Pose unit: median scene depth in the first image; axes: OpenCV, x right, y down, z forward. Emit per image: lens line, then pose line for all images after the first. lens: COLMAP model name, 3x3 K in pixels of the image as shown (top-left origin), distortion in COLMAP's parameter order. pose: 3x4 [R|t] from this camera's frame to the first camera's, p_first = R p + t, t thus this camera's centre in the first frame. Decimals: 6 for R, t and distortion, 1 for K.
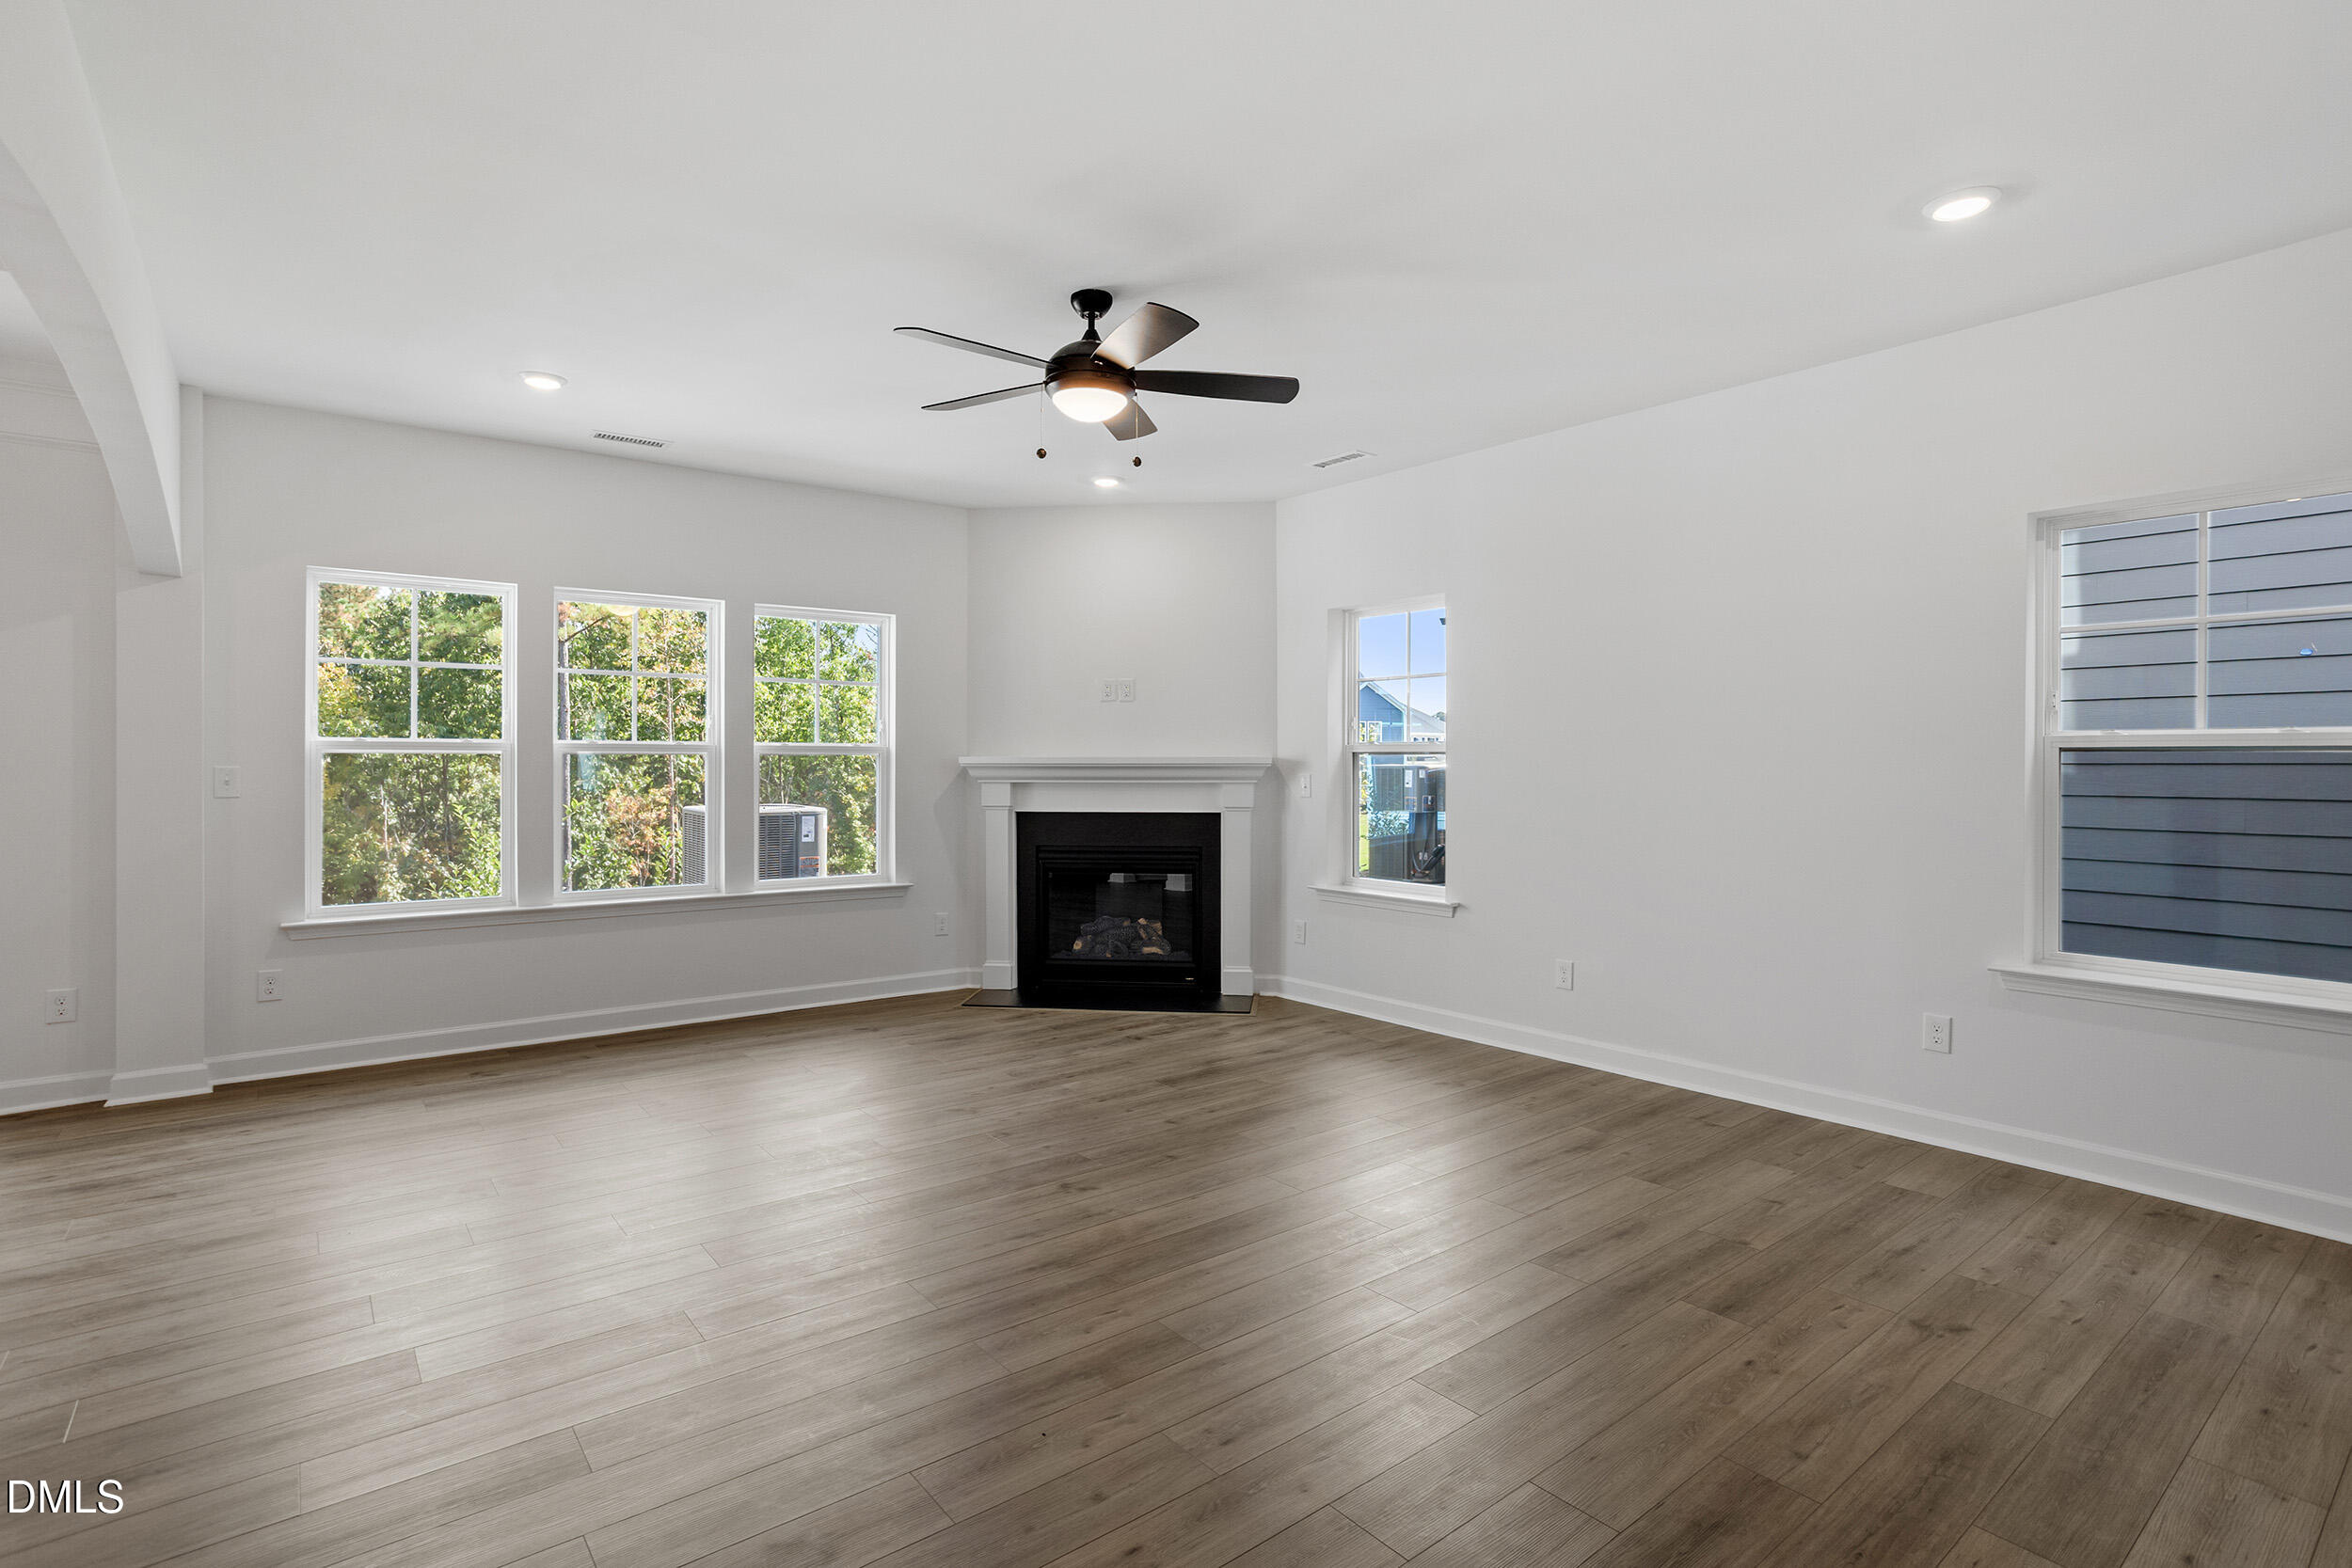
lens RADIAL K [[1145.2, 0, 1187.5], [0, 1145.2, 756.4], [0, 0, 1]] dist [-0.049197, 0.029404]
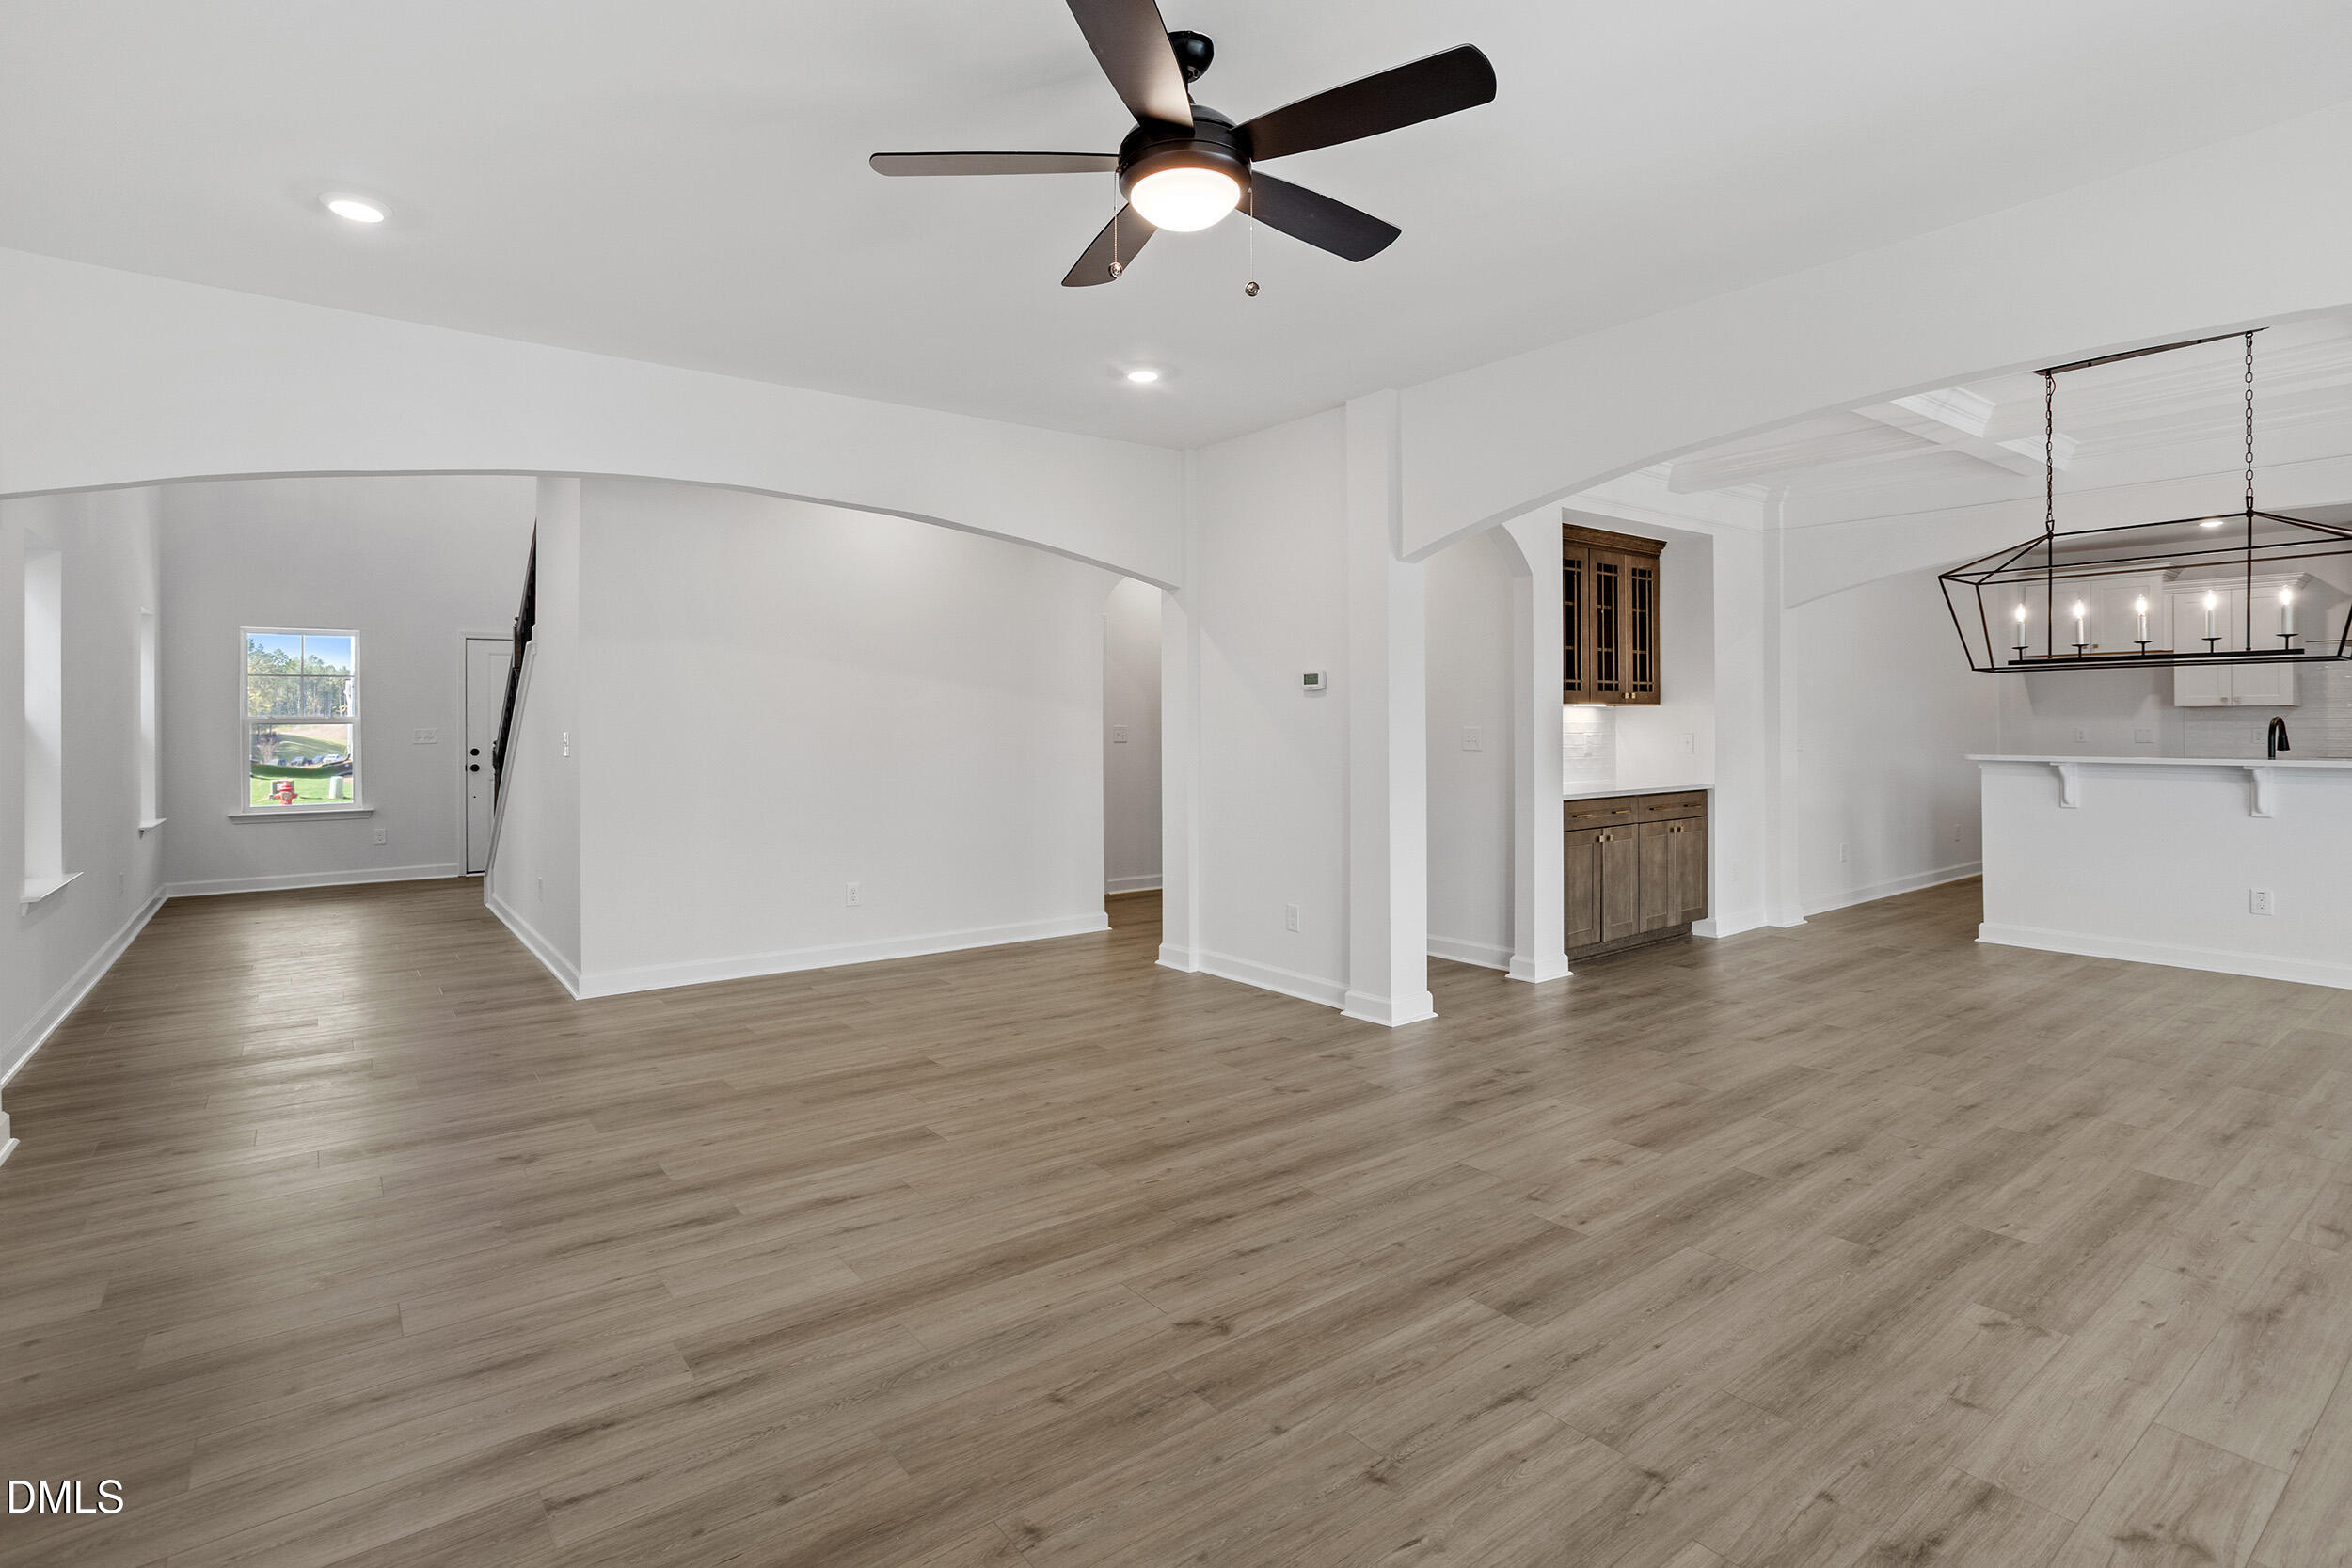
lens RADIAL K [[1154.0, 0, 1150.2], [0, 1154.0, 720.7], [0, 0, 1]] dist [-0.052764, 0.030184]
pose [[-0.998542, 0.003218, 0.053886, -0.071938], [0.002844, 0.999971, -0.007025, 0.004176], [-0.053907, -0.006862, -0.998522, 1.198913]]
